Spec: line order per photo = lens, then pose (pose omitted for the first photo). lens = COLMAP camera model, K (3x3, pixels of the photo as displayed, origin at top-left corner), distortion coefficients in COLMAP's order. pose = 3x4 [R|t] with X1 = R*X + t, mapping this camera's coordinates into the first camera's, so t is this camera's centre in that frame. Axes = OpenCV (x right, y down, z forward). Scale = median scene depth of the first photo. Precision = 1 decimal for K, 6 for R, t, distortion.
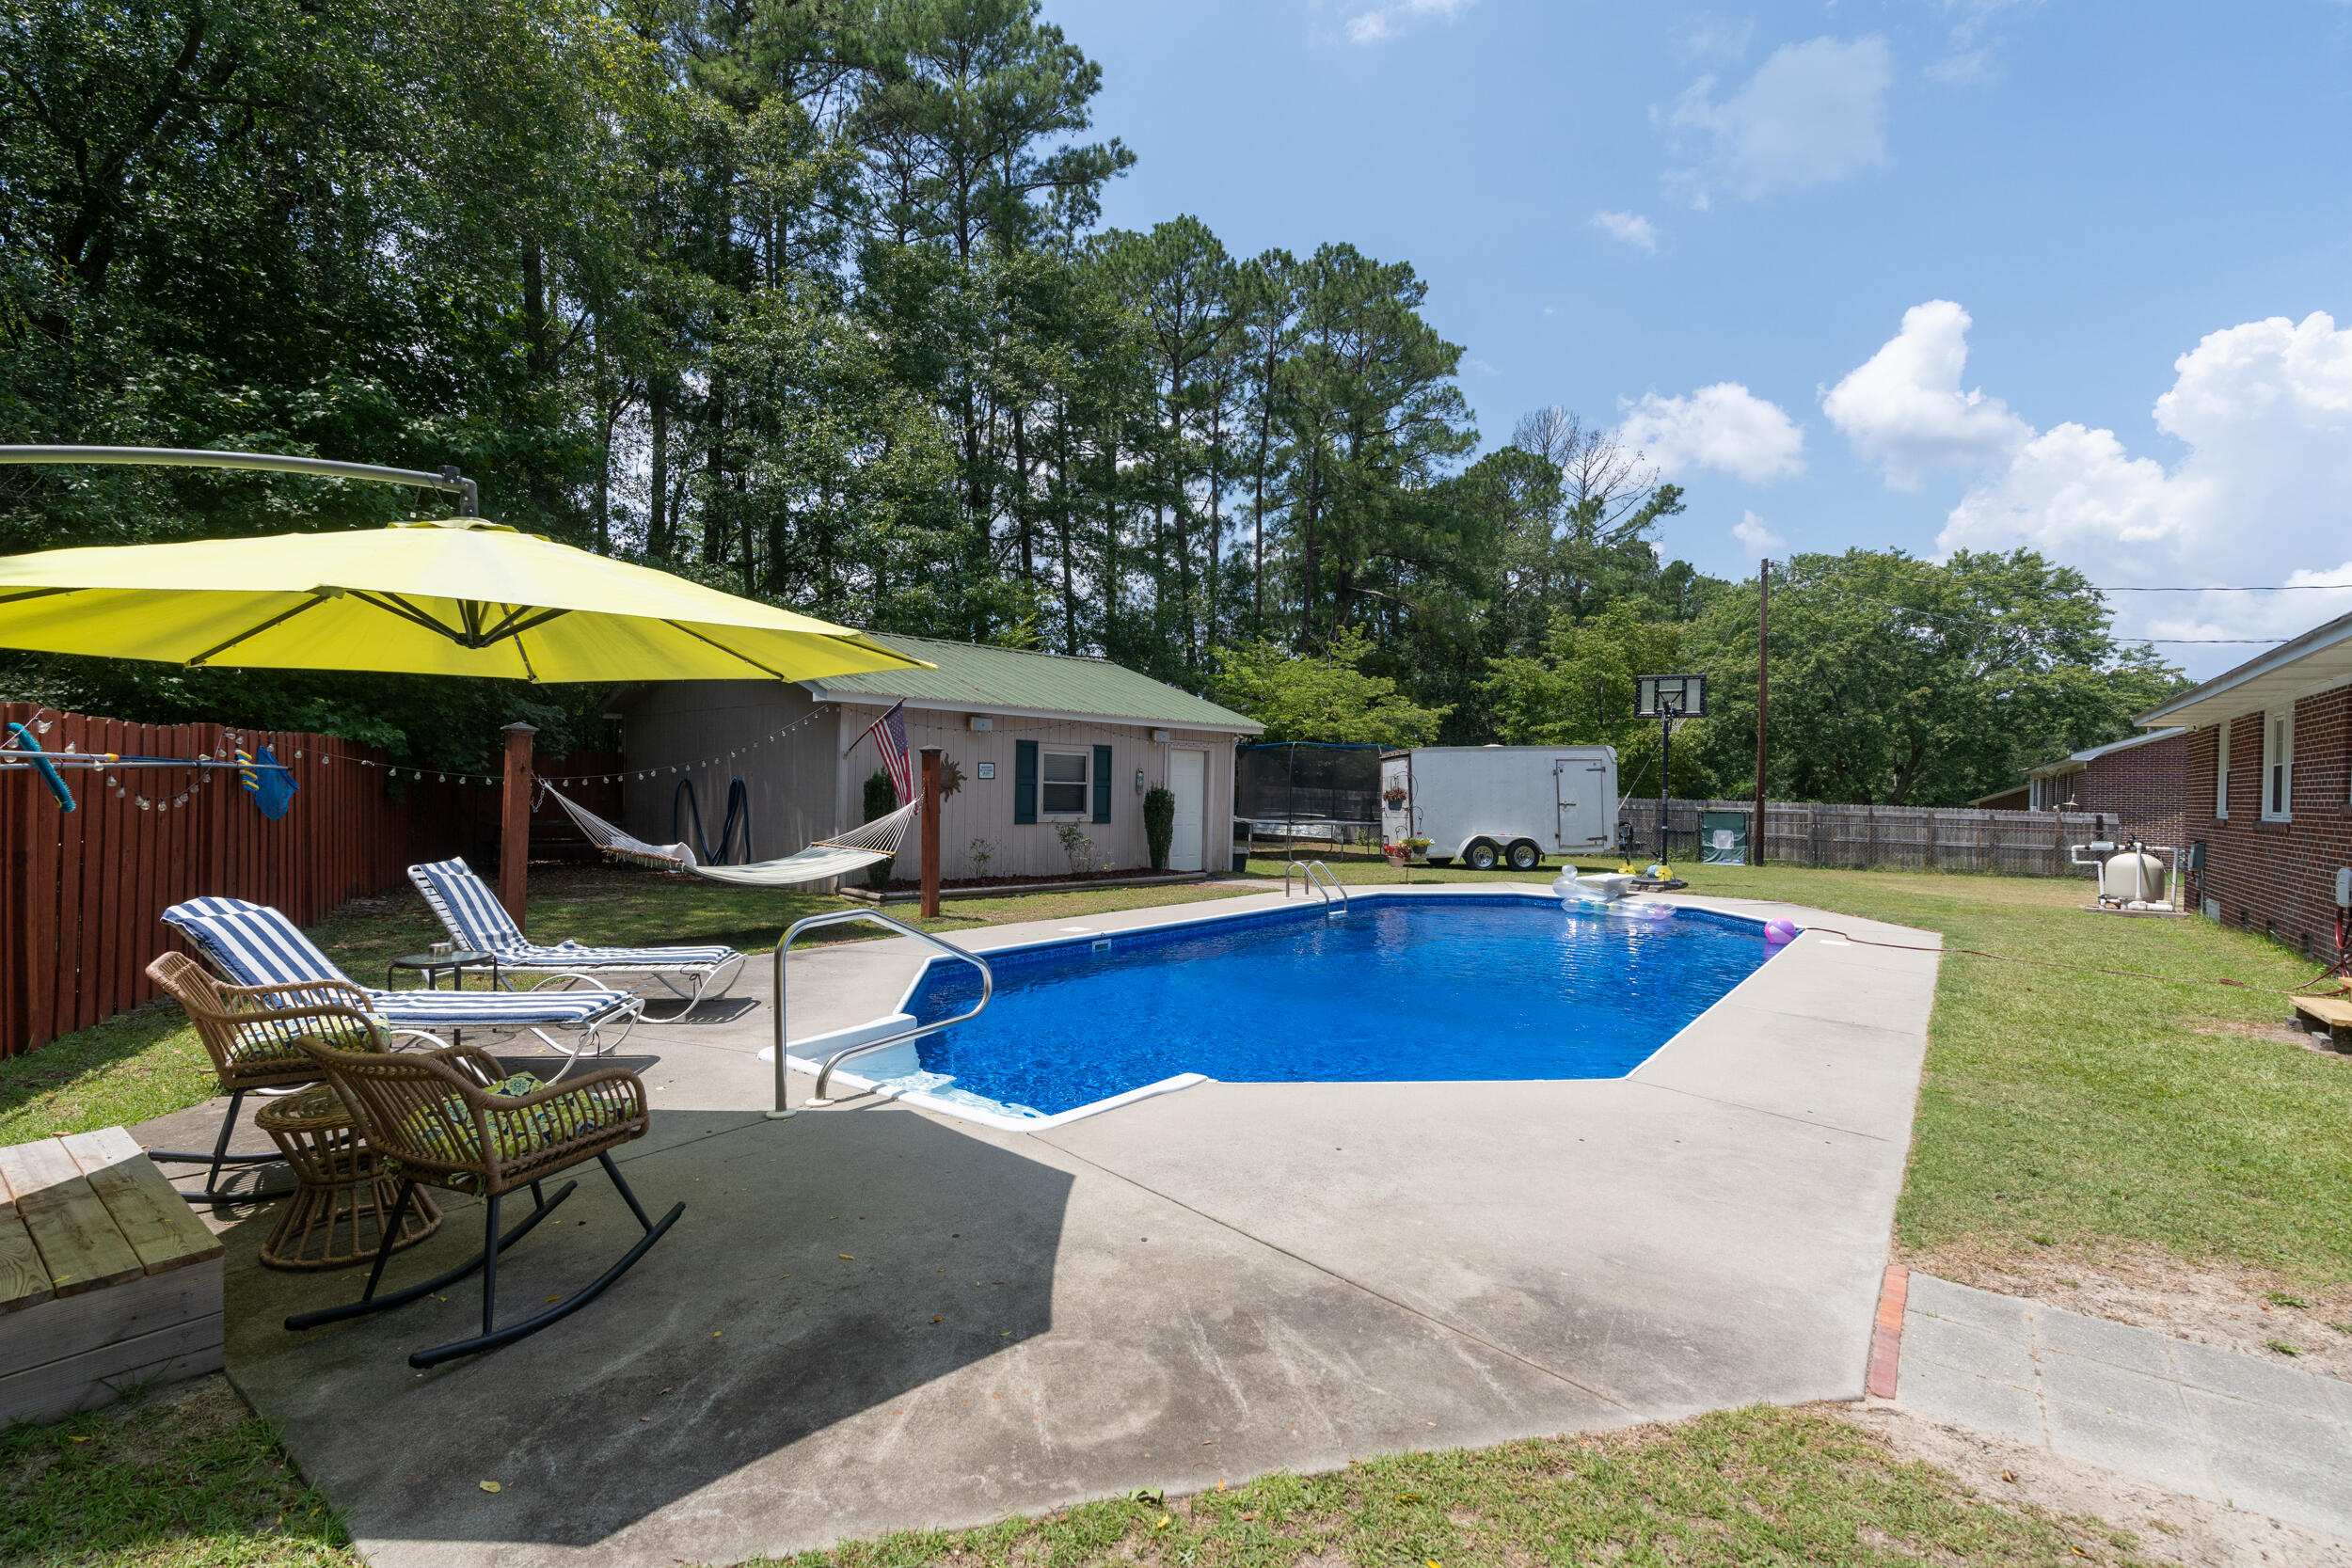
lens RADIAL K [[1053.7, 0, 1181.2], [0, 1053.7, 784.0], [0, 0, 1]] dist [-0.009887, 0.003838]
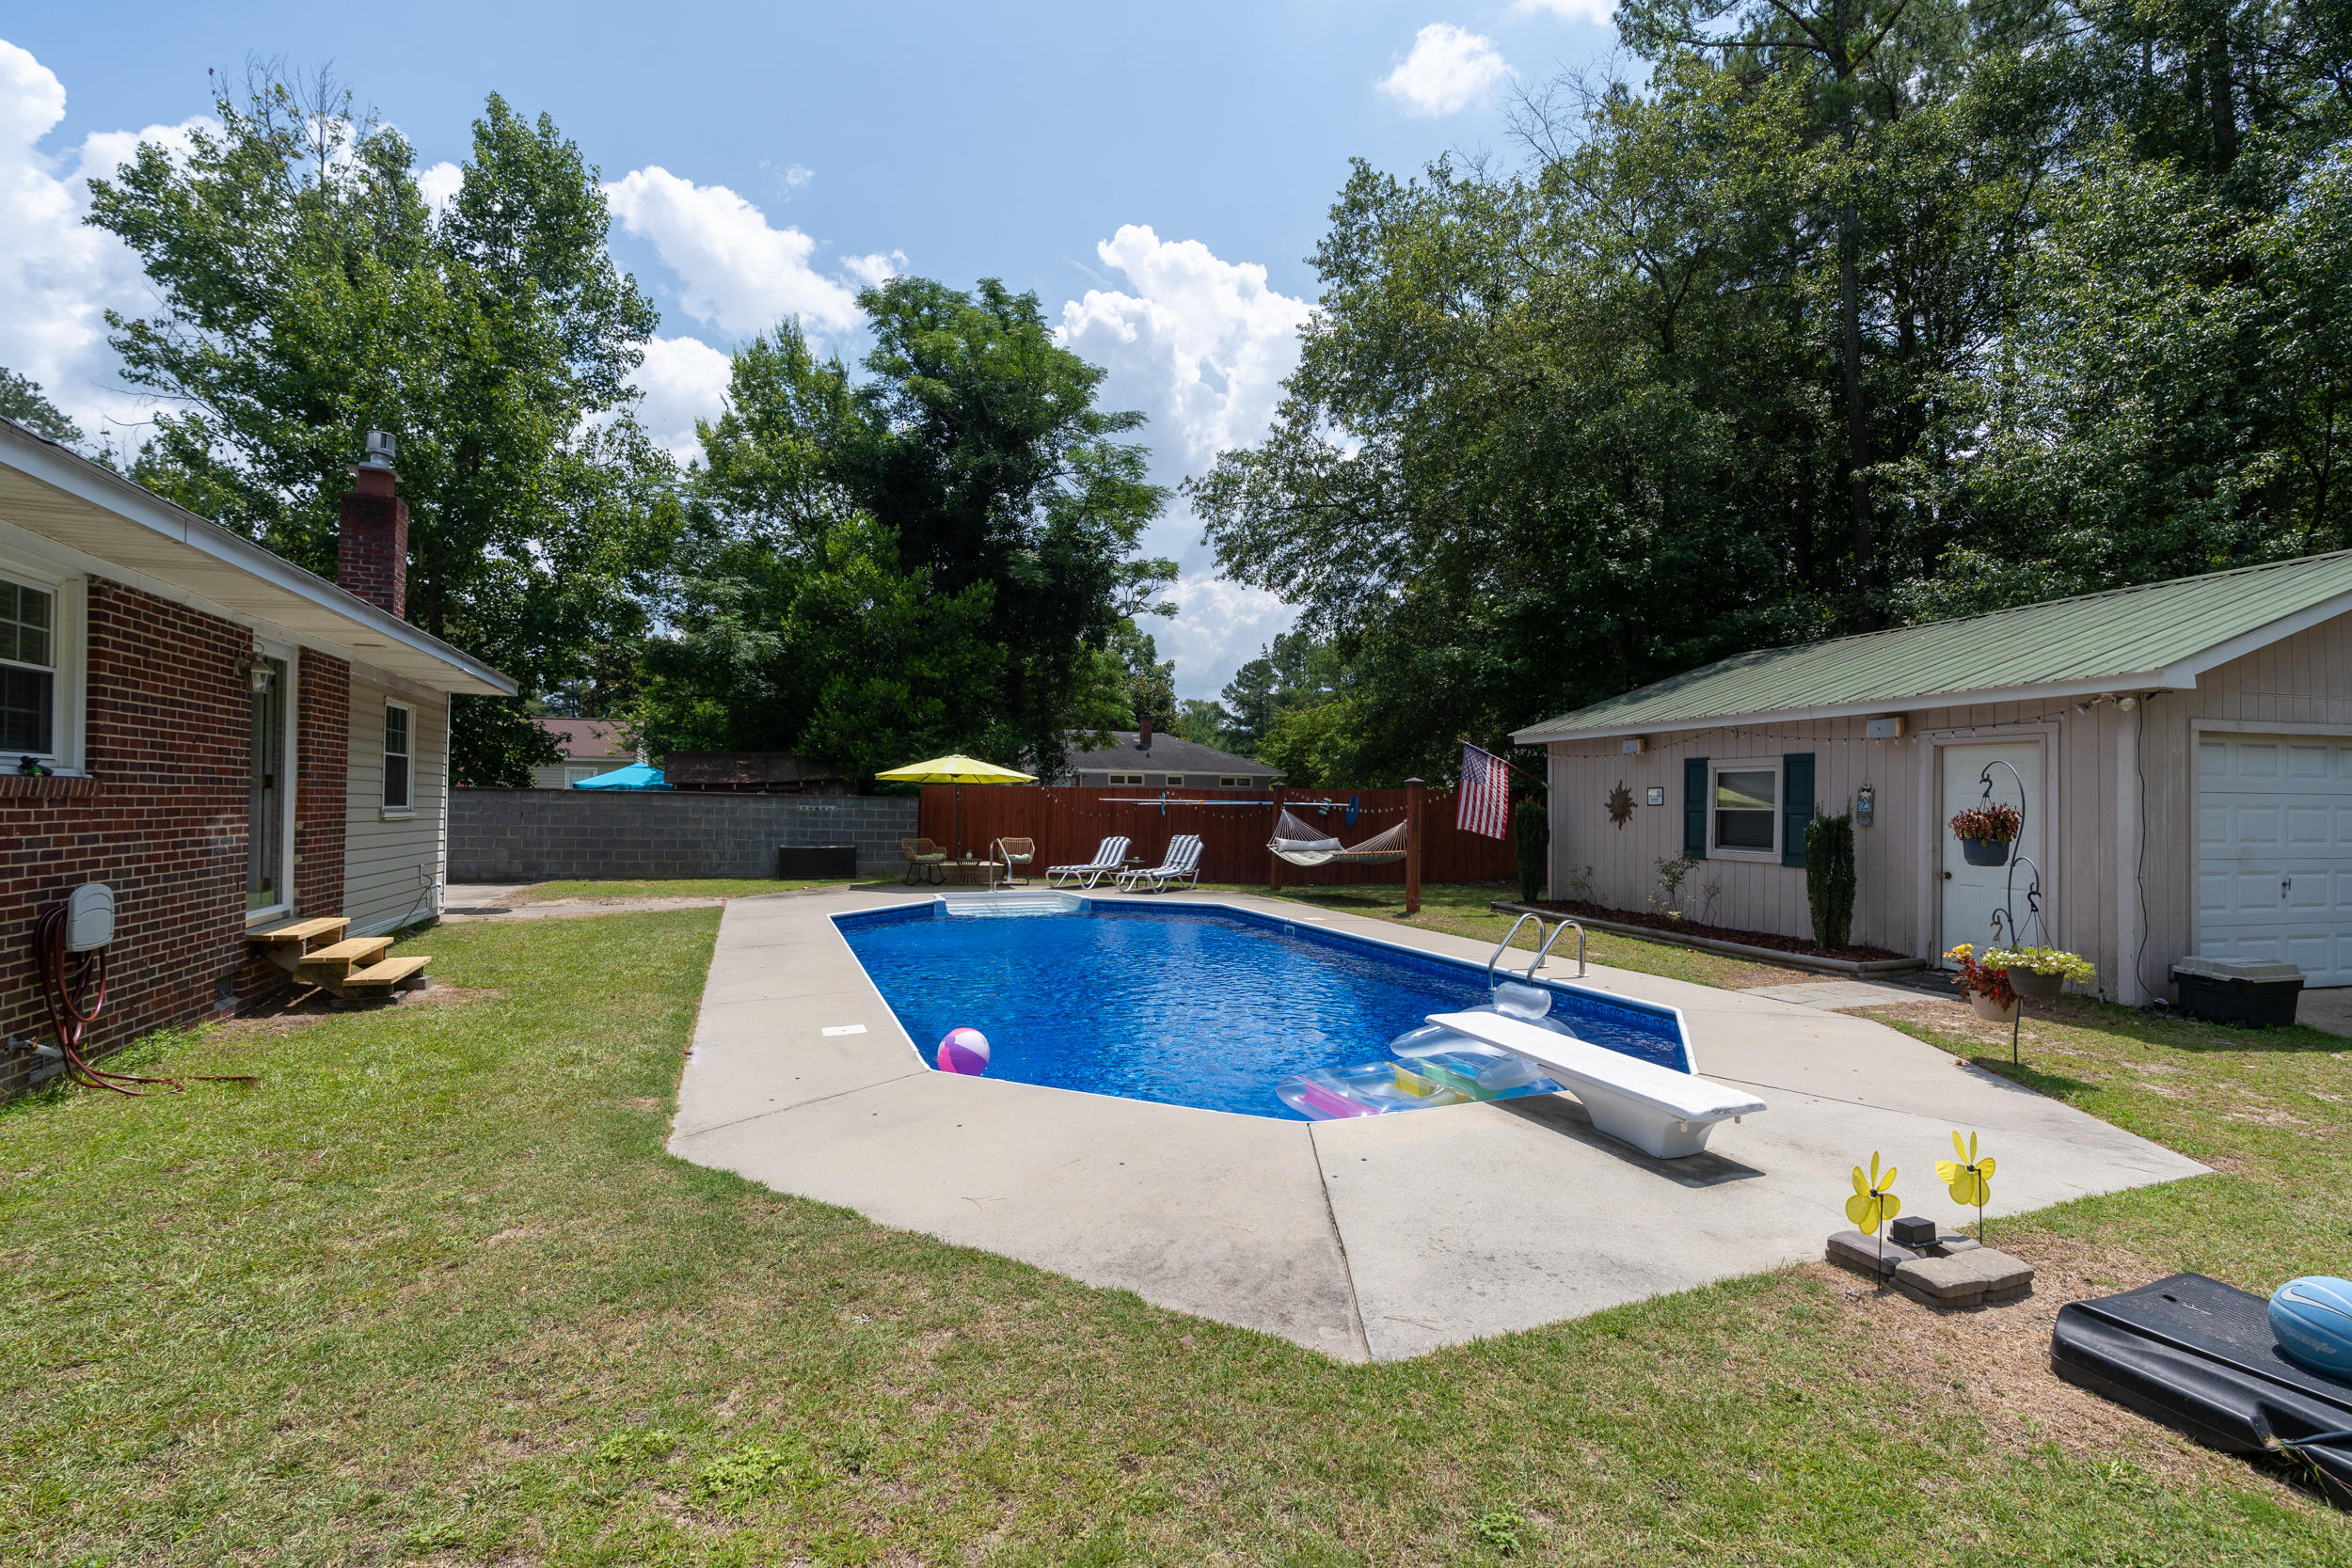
lens RADIAL K [[1053.7, 0, 1174.2], [0, 1053.7, 784.8], [0, 0, 1]] dist [-0.009887, 0.003838]
pose [[-0.534663, -0.035518, -0.844319, 0.692137], [-0.013278, 0.999346, -0.033632, 0.011649], [0.844961, -0.006771, -0.534785, 0.988342]]
